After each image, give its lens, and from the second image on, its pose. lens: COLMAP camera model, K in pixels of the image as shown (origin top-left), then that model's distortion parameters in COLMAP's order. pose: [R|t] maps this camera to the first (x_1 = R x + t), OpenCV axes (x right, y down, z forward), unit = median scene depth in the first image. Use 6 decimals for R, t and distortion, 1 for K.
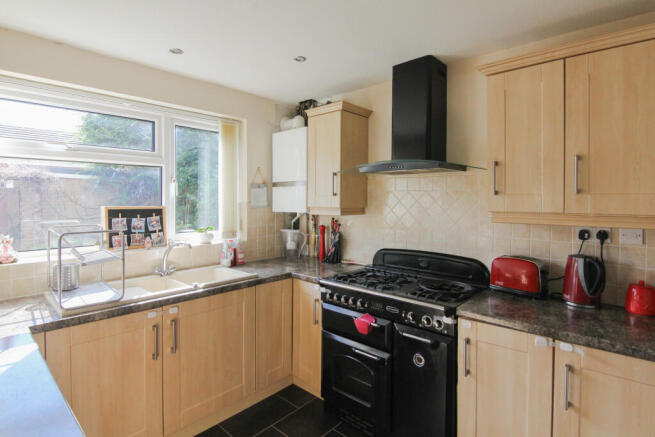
lens RADIAL K [[342.8, 0, 347.4], [0, 342.8, 210.0], [0, 0, 1]] dist [-0.019213, -0.002670]
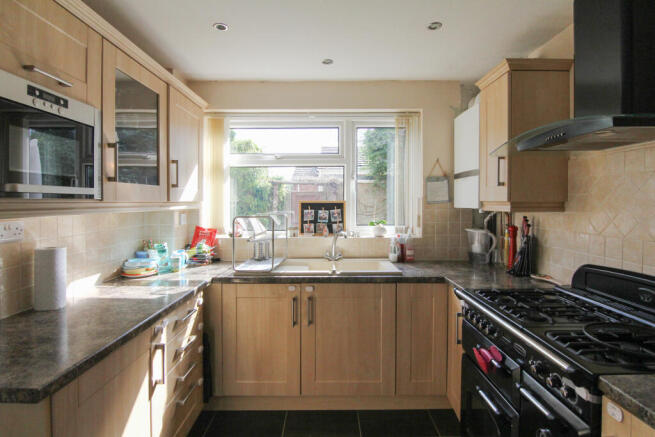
lens RADIAL K [[350.0, 0, 329.1], [0, 350.0, 210.5], [0, 0, 1]] dist [-0.005303, -0.001661]
pose [[0.650128, 0.015246, -0.759672, 0.290469], [-0.018538, 0.999819, 0.004201, 0.016430], [0.759599, 0.011351, 0.650293, 0.191435]]
